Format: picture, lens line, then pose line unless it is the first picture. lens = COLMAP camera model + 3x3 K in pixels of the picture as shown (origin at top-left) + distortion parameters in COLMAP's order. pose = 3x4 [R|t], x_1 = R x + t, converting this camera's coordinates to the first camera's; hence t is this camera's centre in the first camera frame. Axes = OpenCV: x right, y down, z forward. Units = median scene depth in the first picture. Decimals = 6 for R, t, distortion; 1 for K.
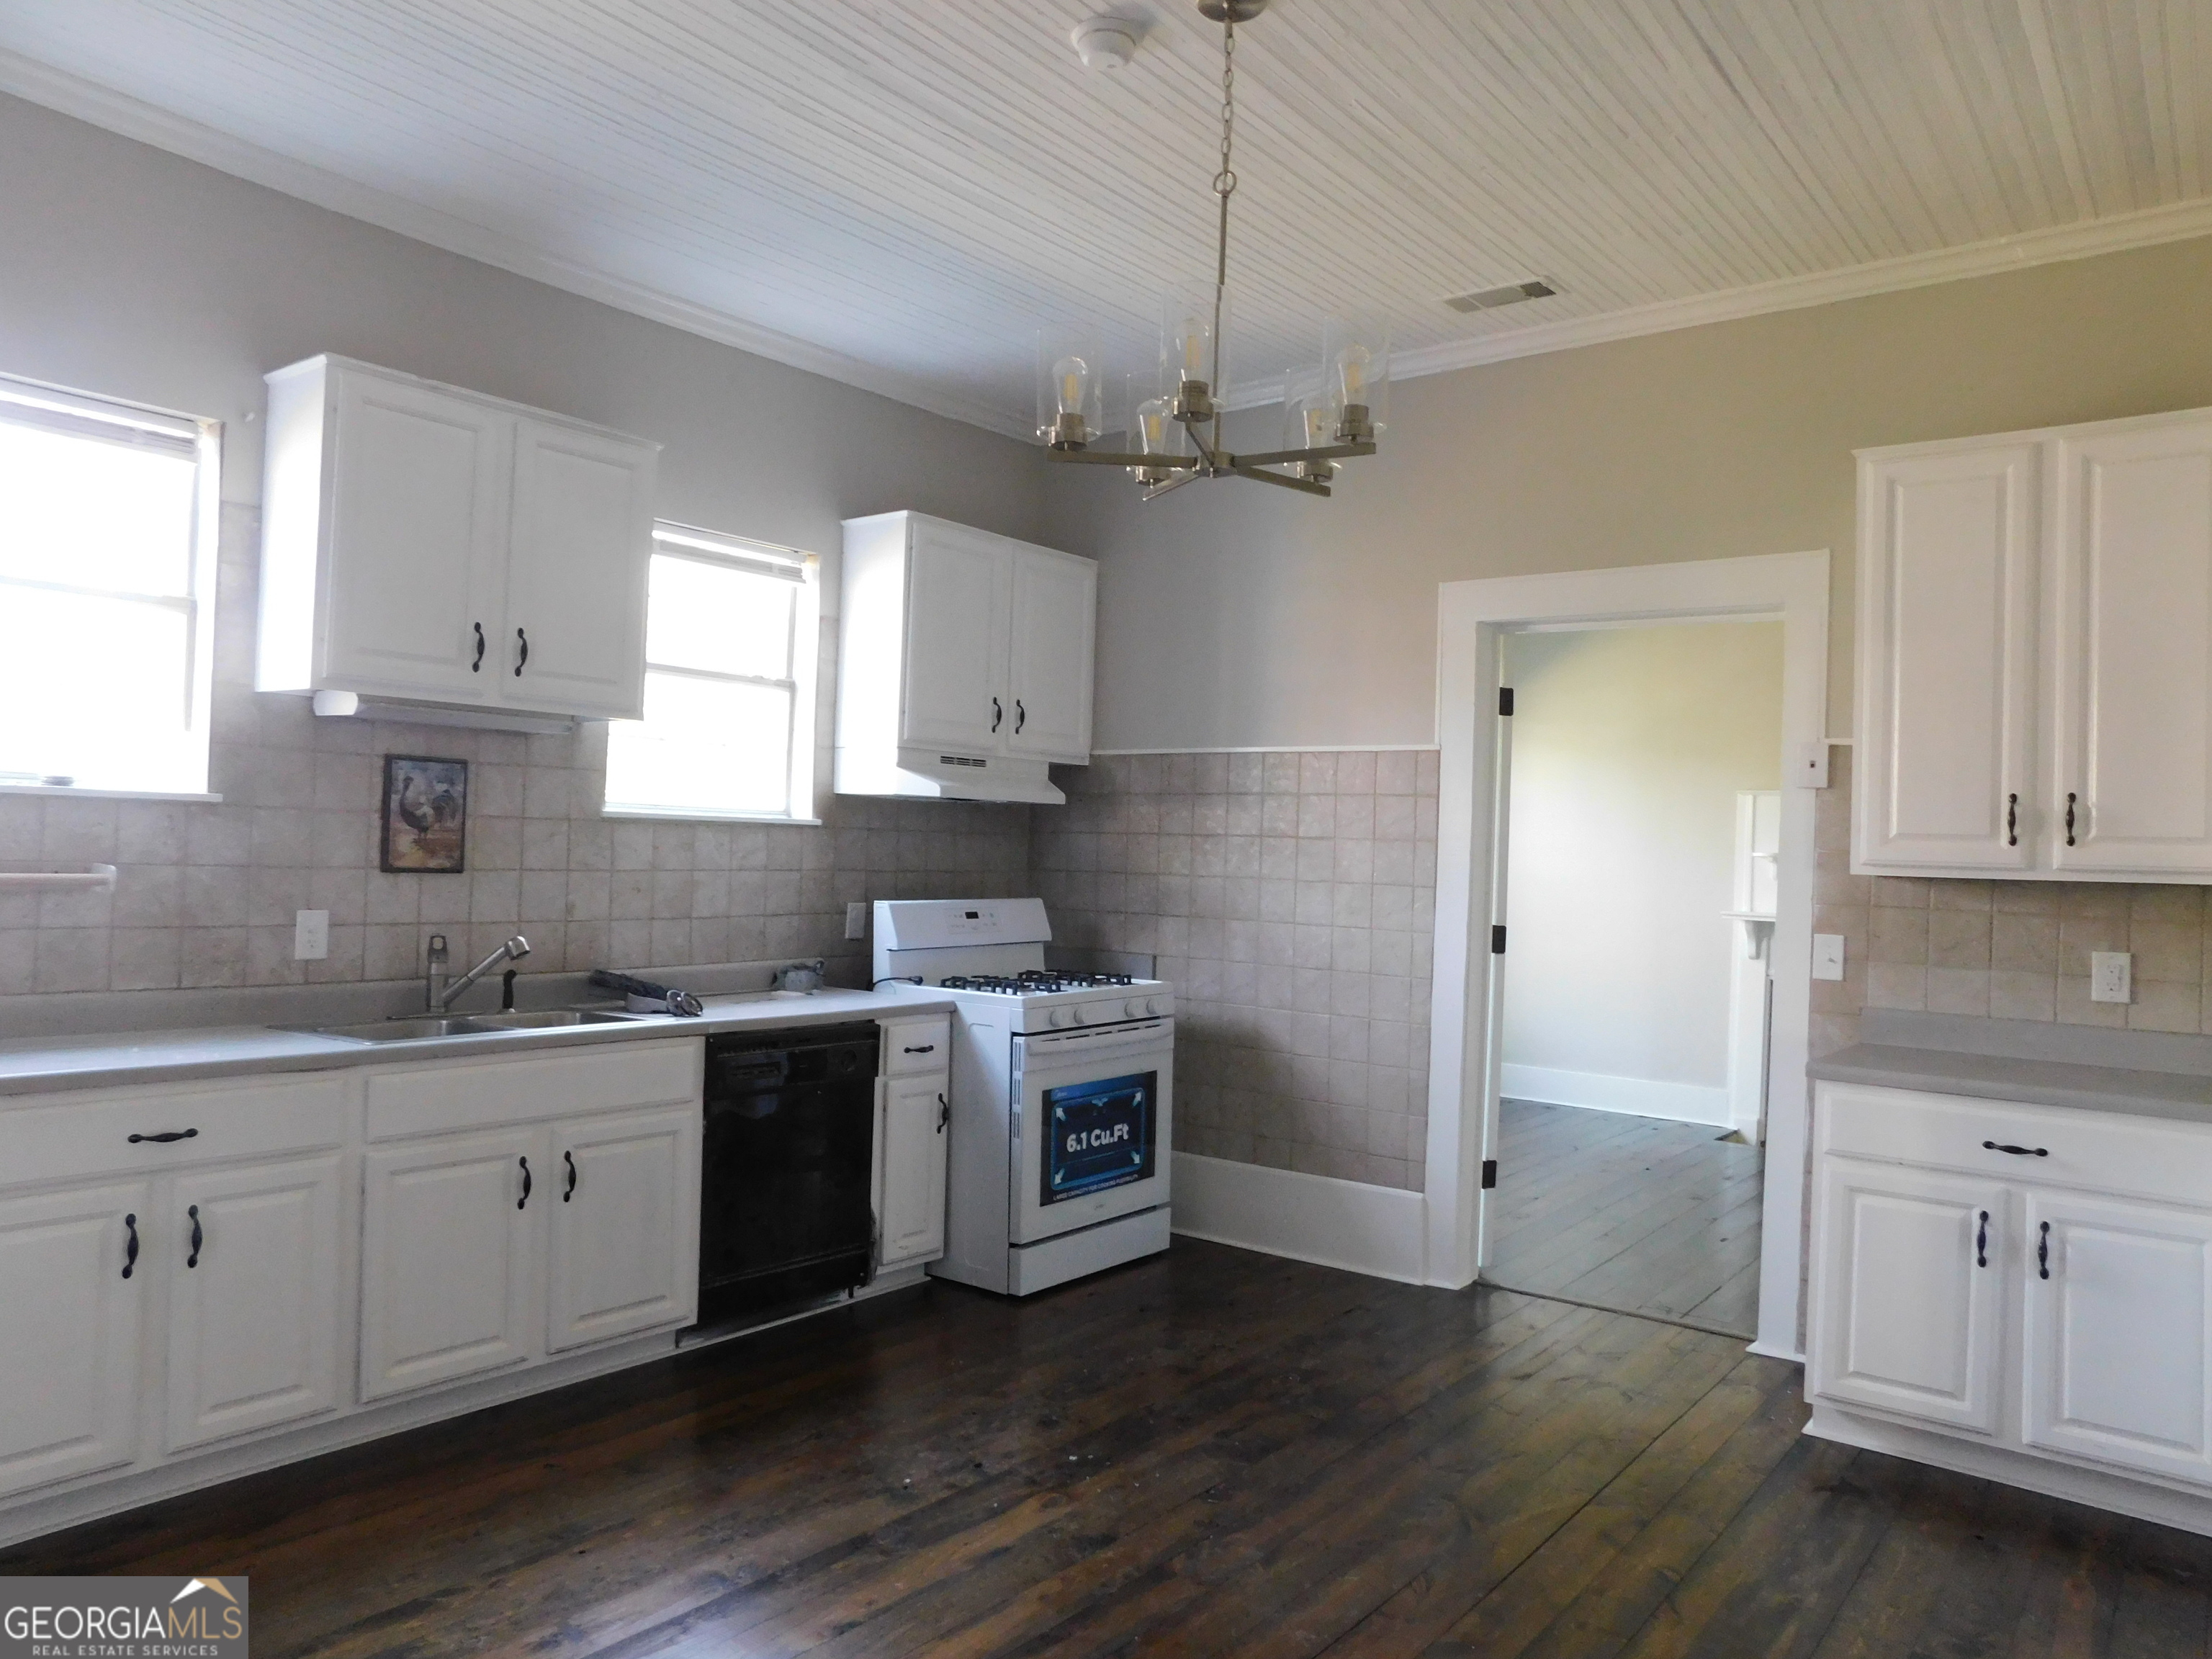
lens RADIAL K [[1517.1, 0, 1117.2], [0, 1517.1, 823.3], [0, 0, 1]] dist [-0.079549, 0.062758]
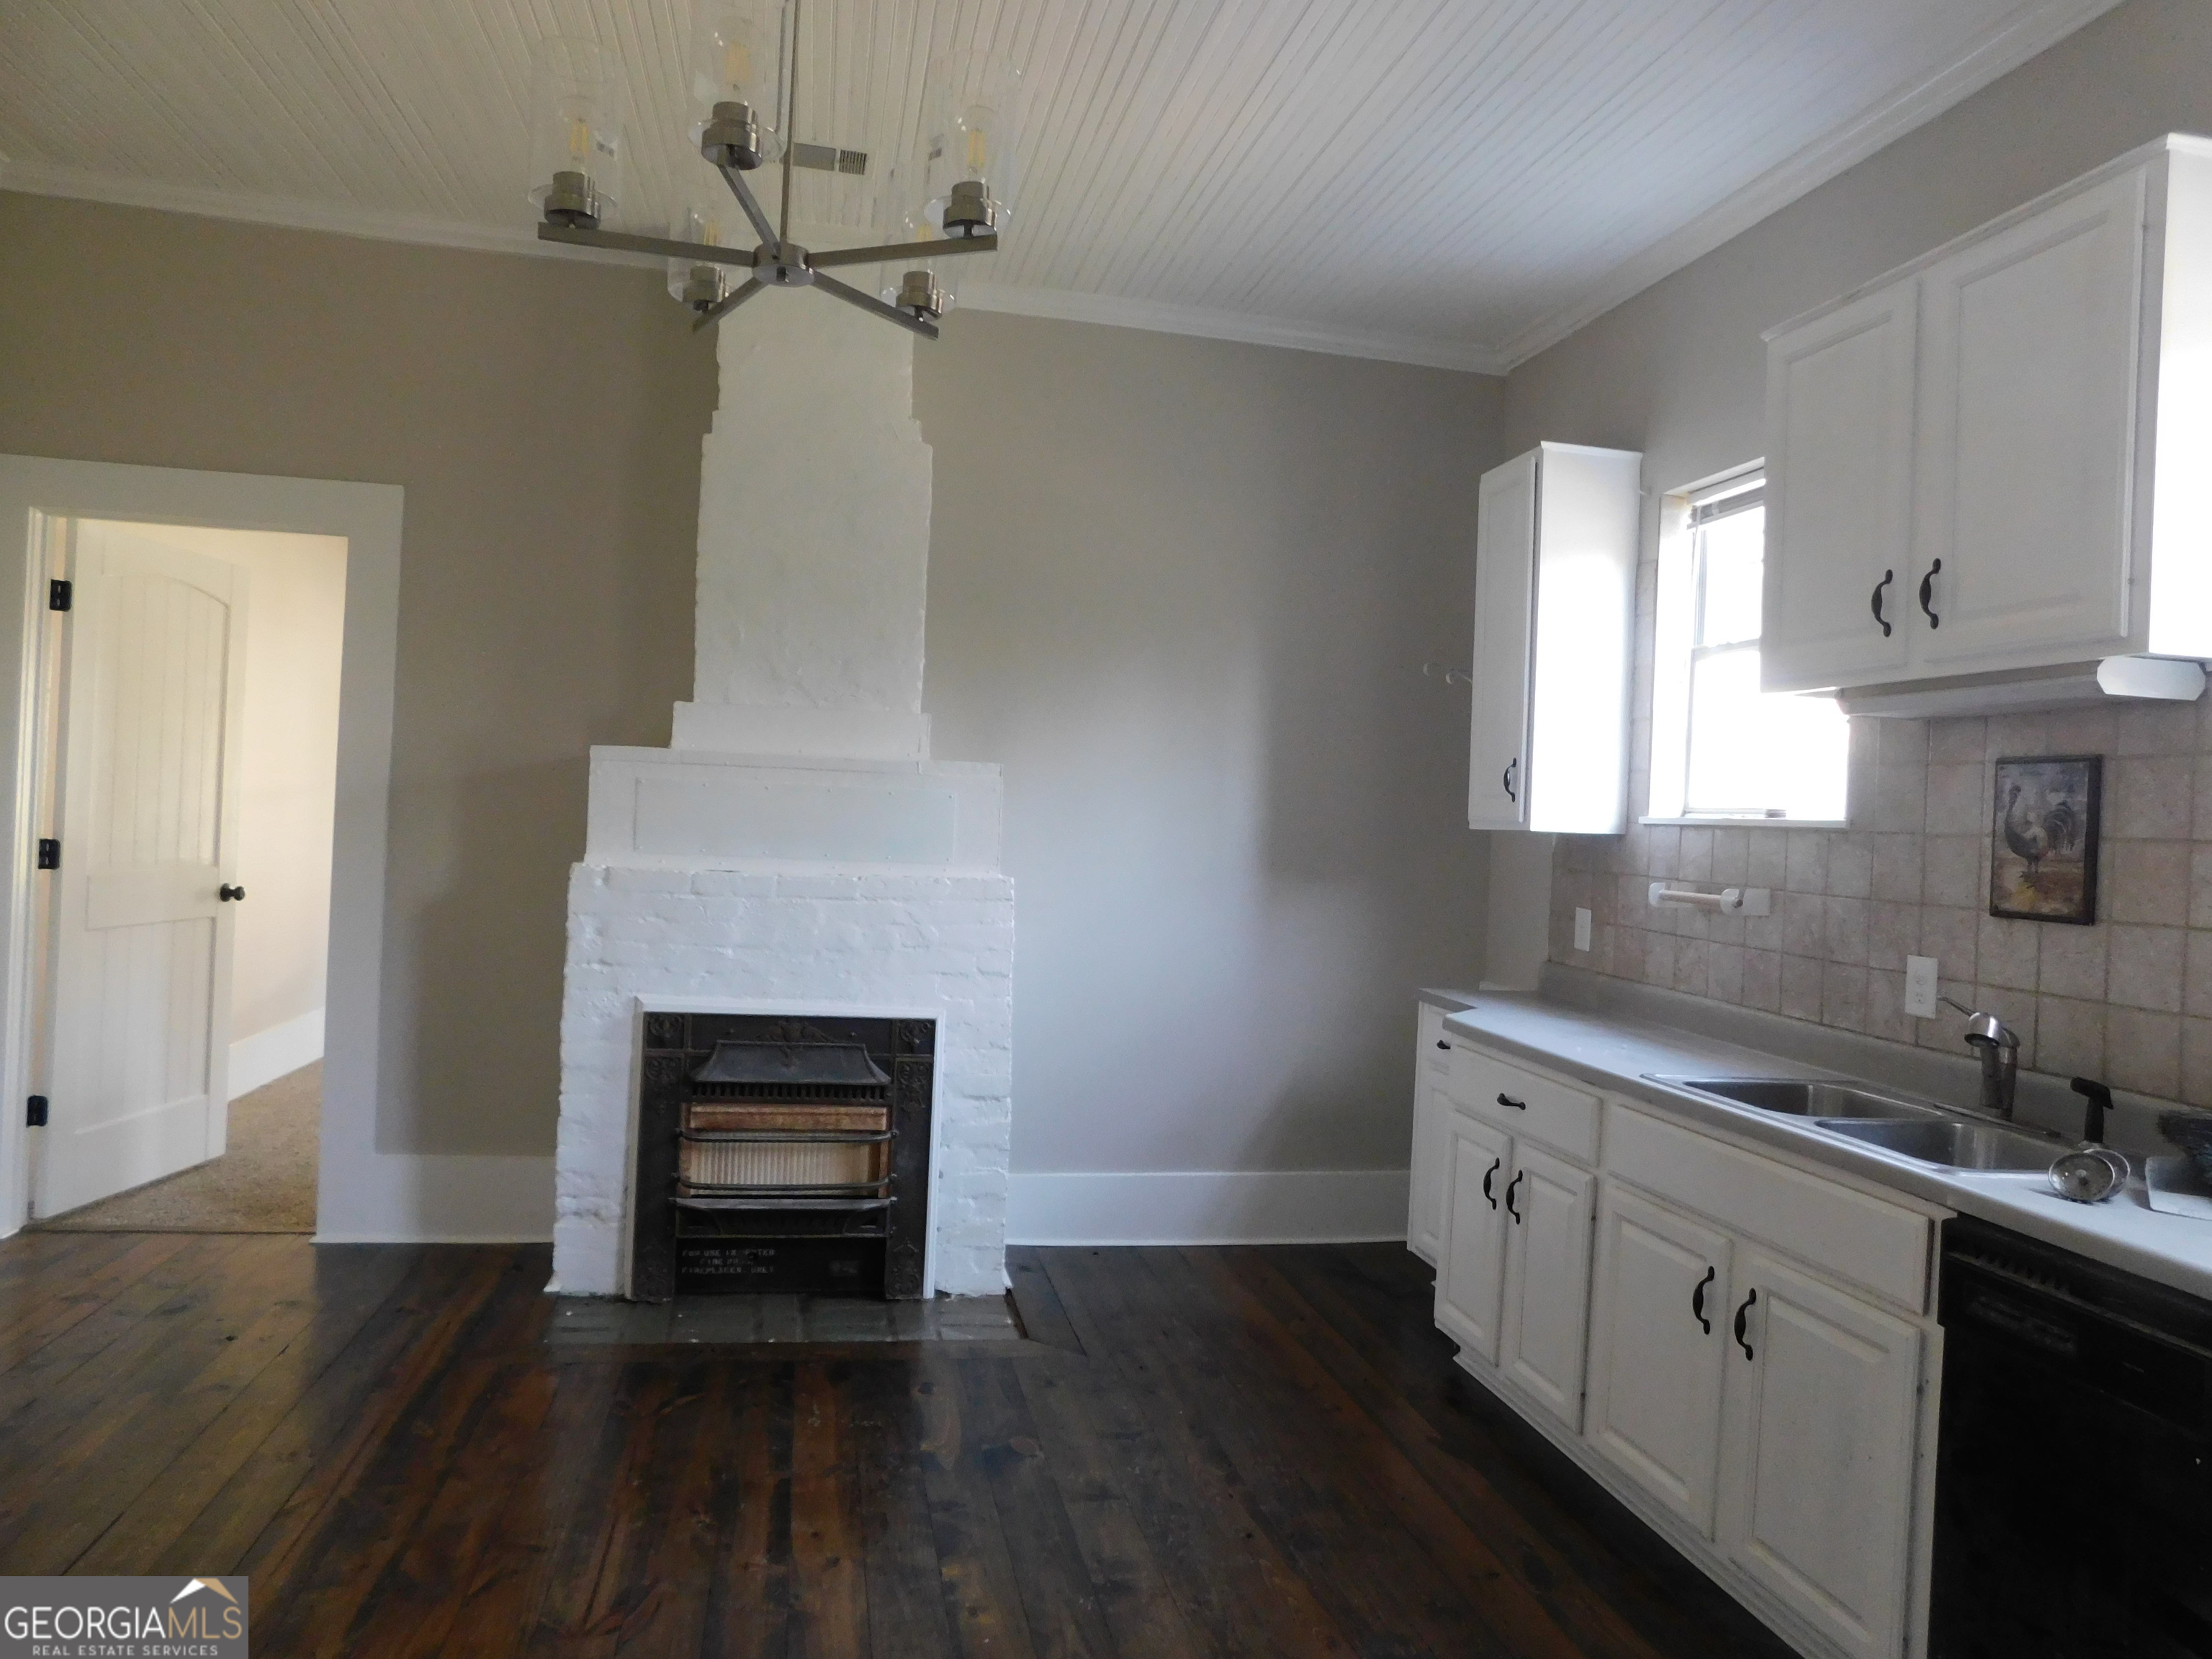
lens RADIAL K [[1464.0, 0, 1113.5], [0, 1464.0, 823.6], [0, 0, 1]] dist [-0.070824, 0.057775]
pose [[-0.645339, -0.061431, -0.761423, 0.339369], [-0.054746, 0.997917, -0.034111, 0.034824], [0.761932, 0.019671, -0.647358, 1.117173]]
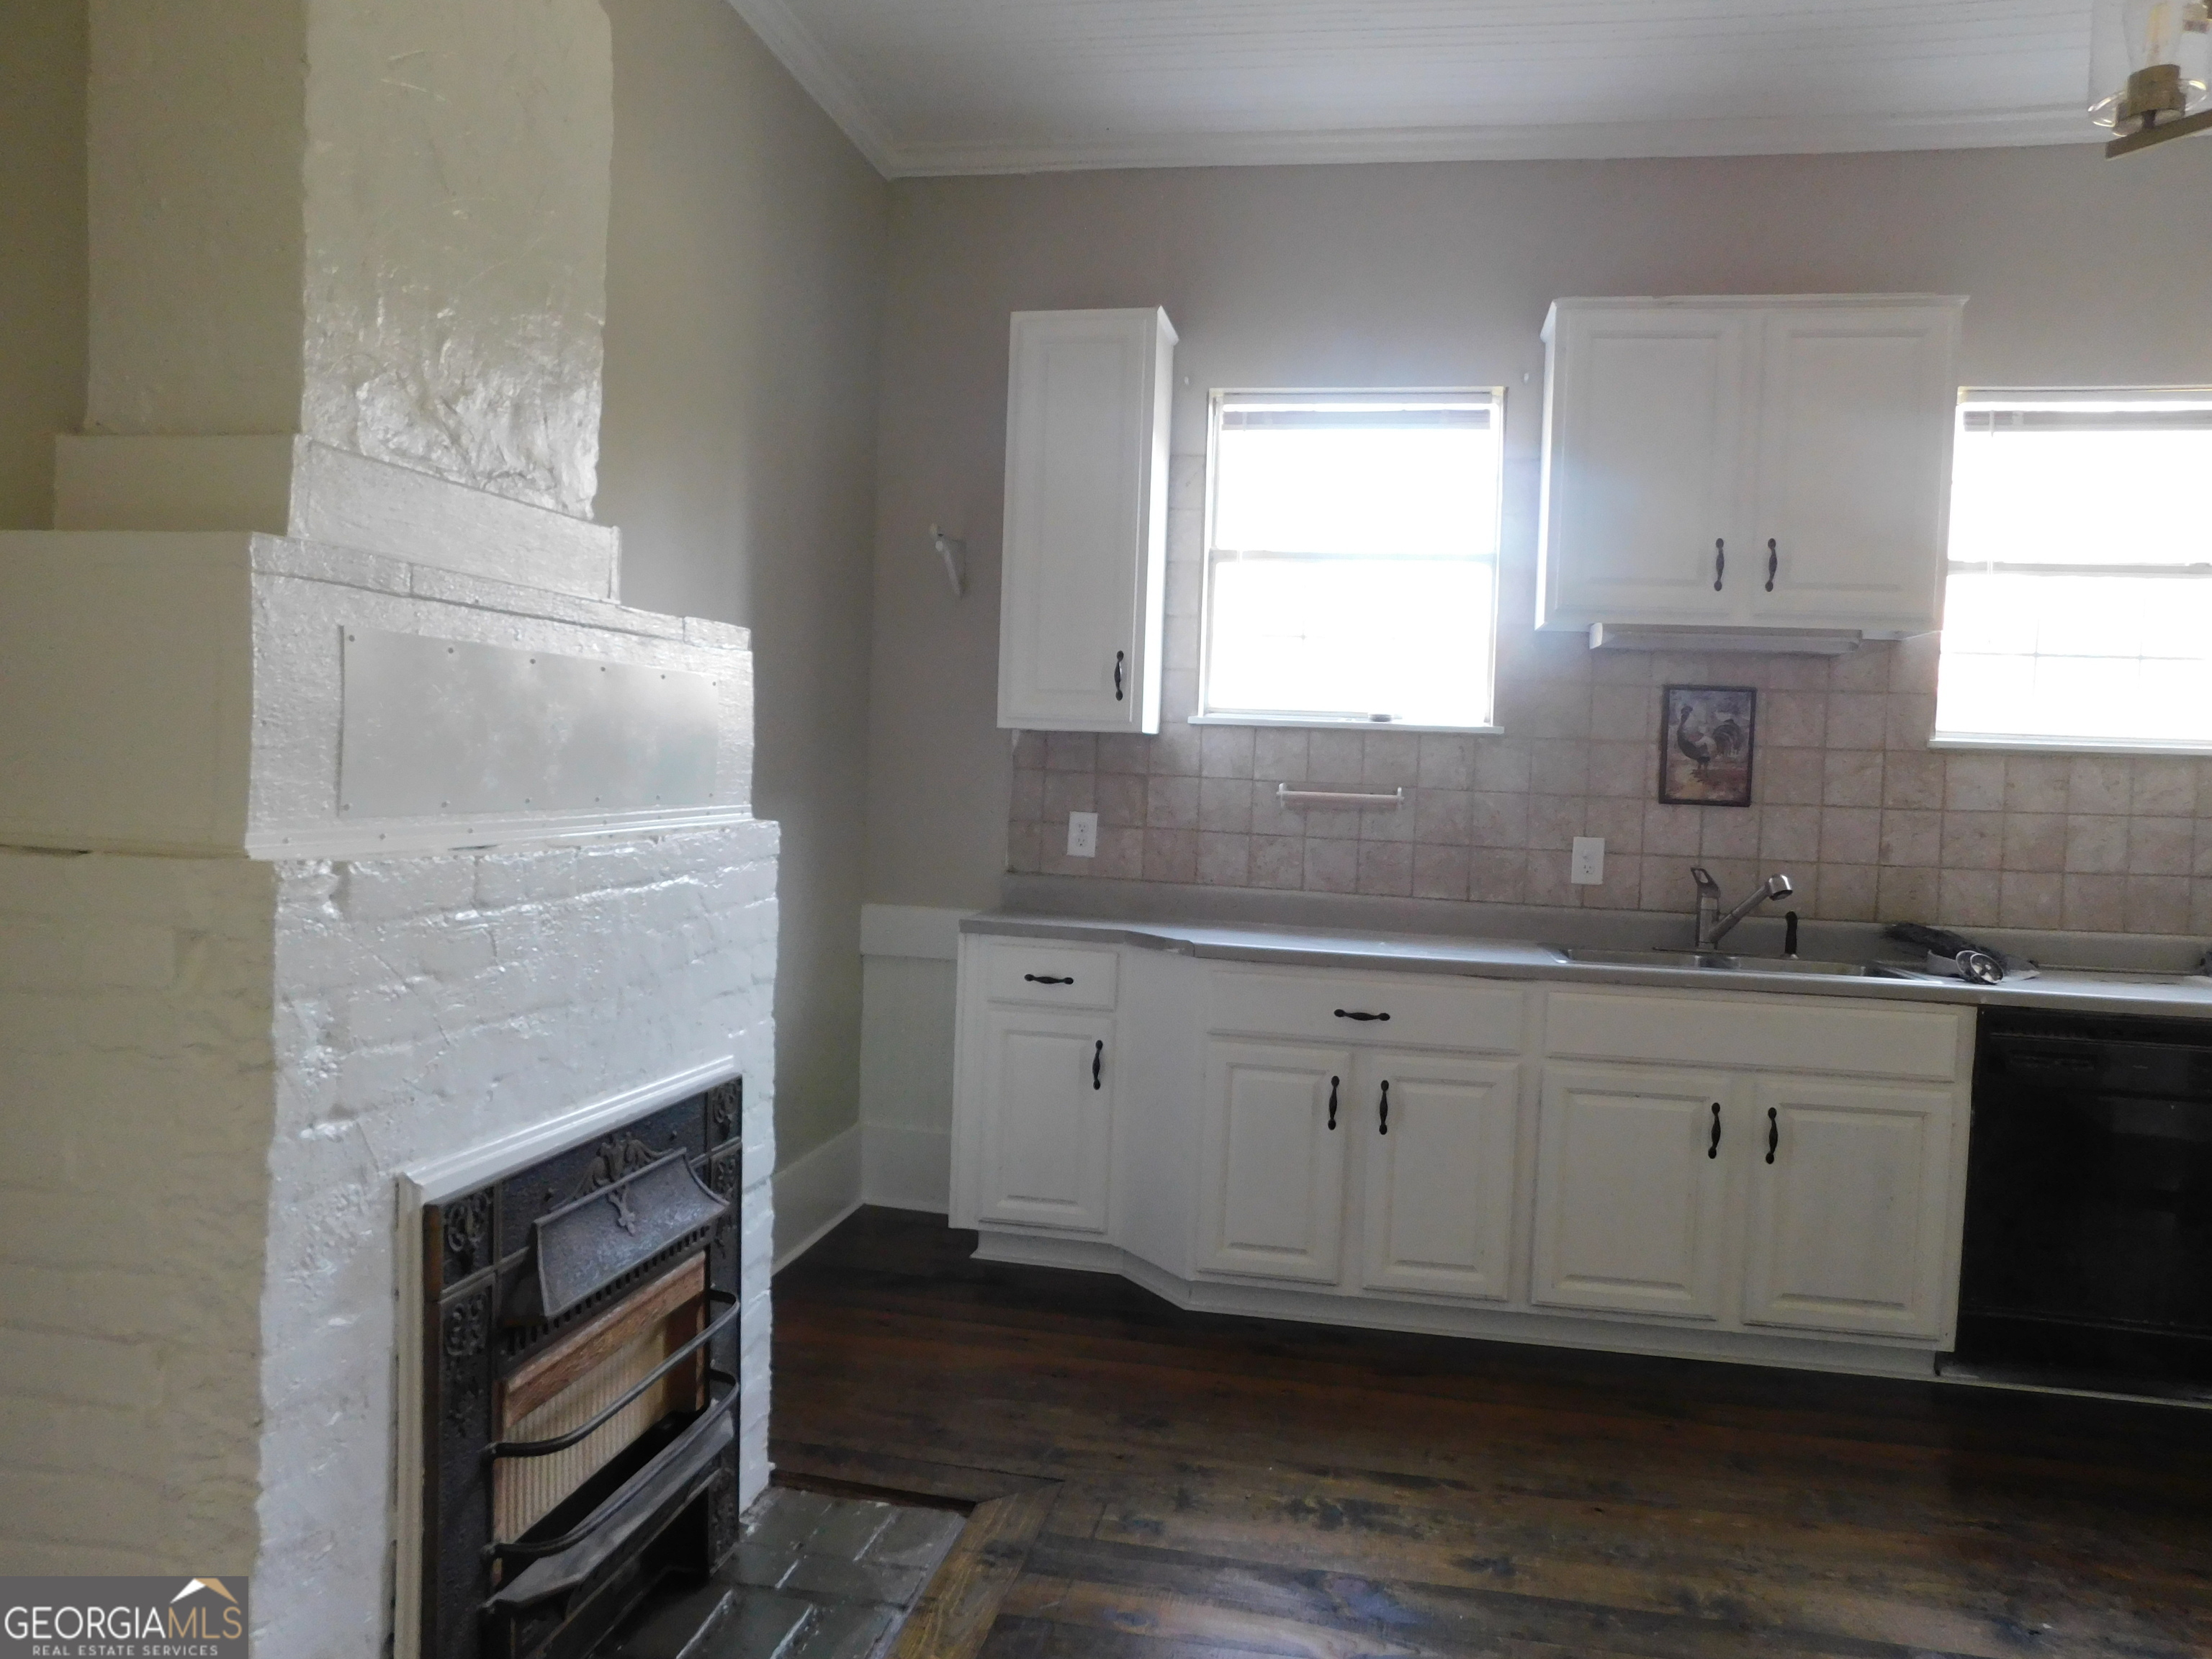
lens RADIAL K [[1517.1, 0, 1117.2], [0, 1517.1, 823.3], [0, 0, 1]] dist [-0.079549, 0.062758]
pose [[0.448553, 0.017682, -0.893581, 0.240693], [-0.006783, 0.999843, 0.016380, 0.031877], [0.893730, -0.001286, 0.448603, 0.222093]]
